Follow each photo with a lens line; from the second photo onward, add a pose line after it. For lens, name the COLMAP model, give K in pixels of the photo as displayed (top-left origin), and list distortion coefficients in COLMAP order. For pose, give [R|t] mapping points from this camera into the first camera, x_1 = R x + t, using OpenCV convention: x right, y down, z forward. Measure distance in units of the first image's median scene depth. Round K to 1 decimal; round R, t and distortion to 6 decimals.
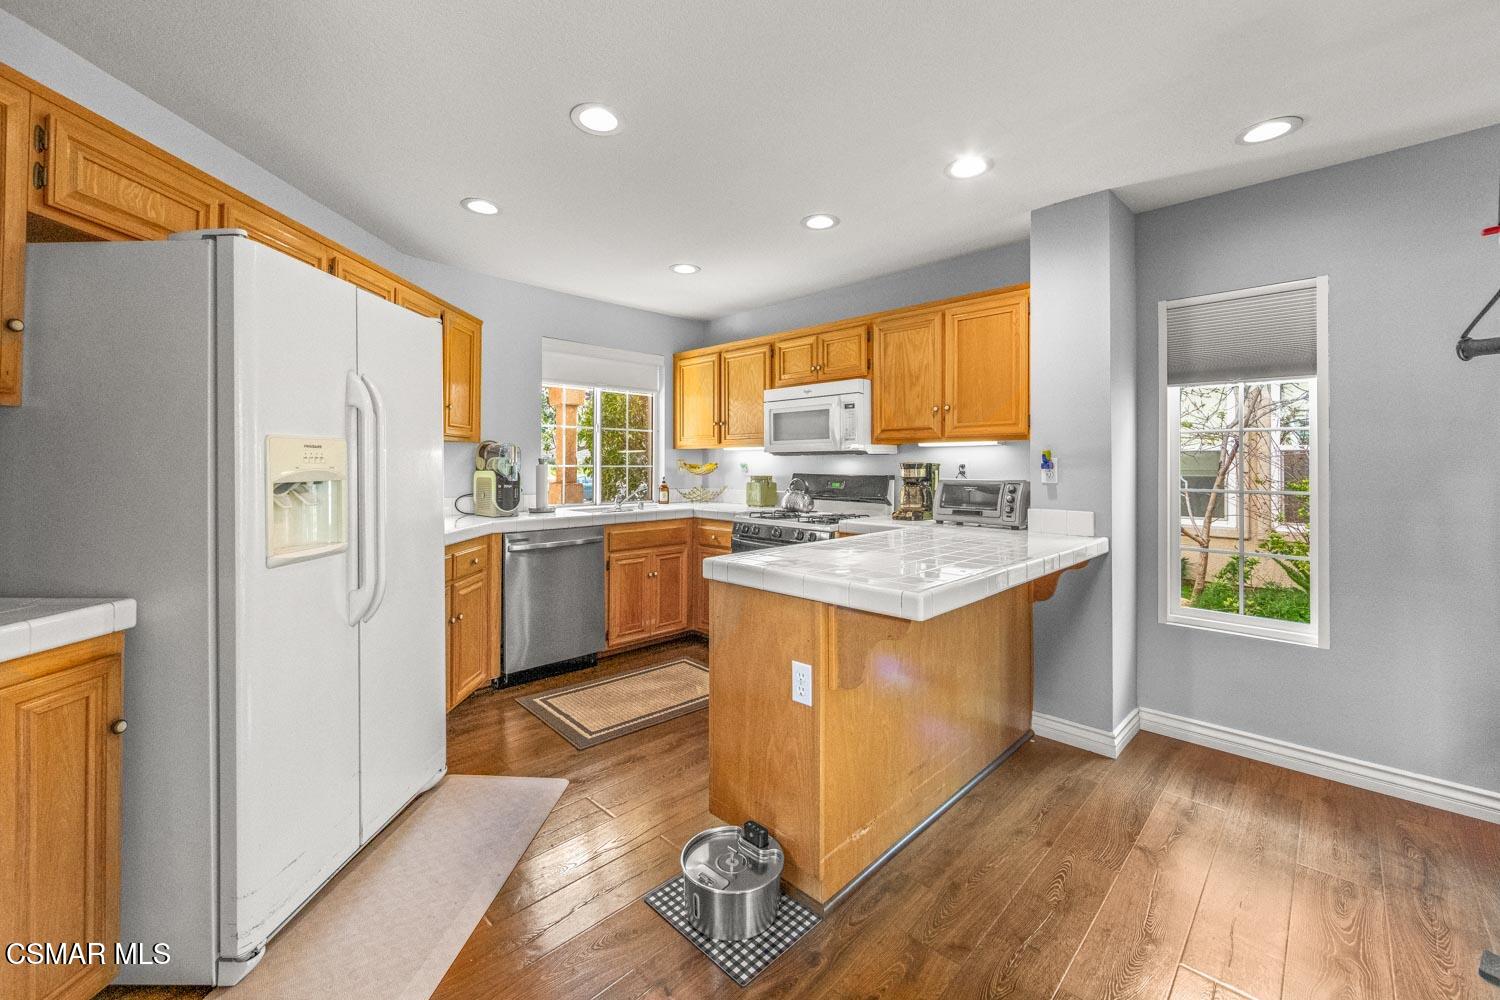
lens RADIAL K [[599.2, 0, 741.5], [0, 599.2, 464.6], [0, 0, 1]] dist [-0.002718, -0.000463]
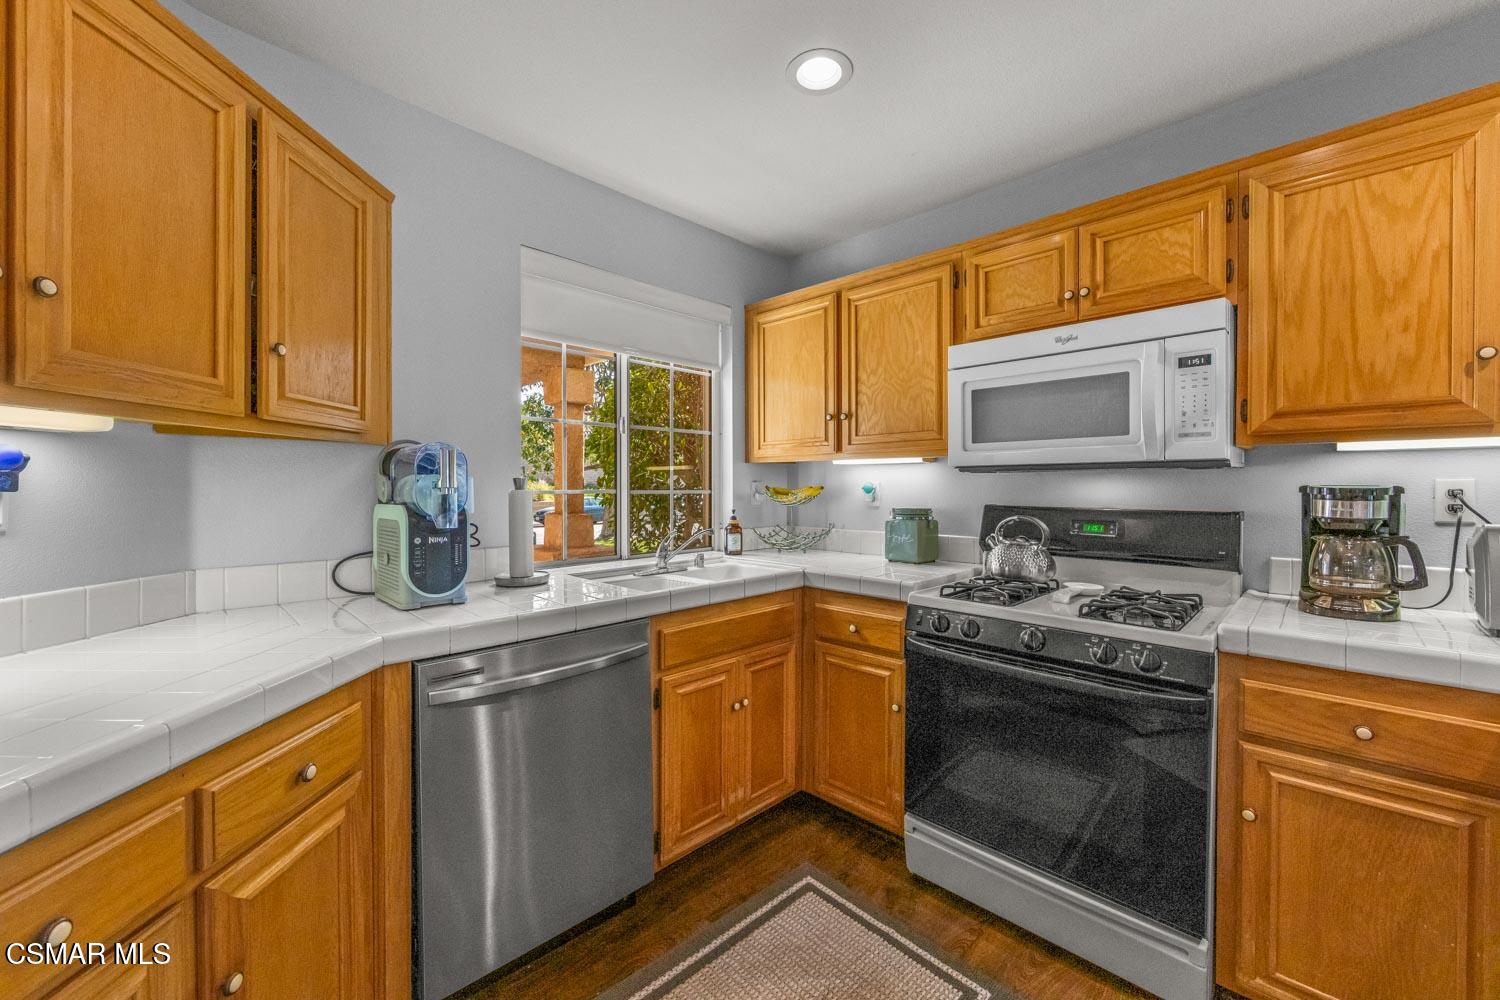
lens RADIAL K [[599.2, 0, 749.7], [0, 599.2, 501.8], [0, 0, 1]] dist [-0.002718, -0.000463]
pose [[0.999955, -0.001487, 0.009400, -0.143203], [0.001246, 0.999672, 0.025583, -0.002678], [-0.009435, -0.025570, 0.999628, 0.488172]]
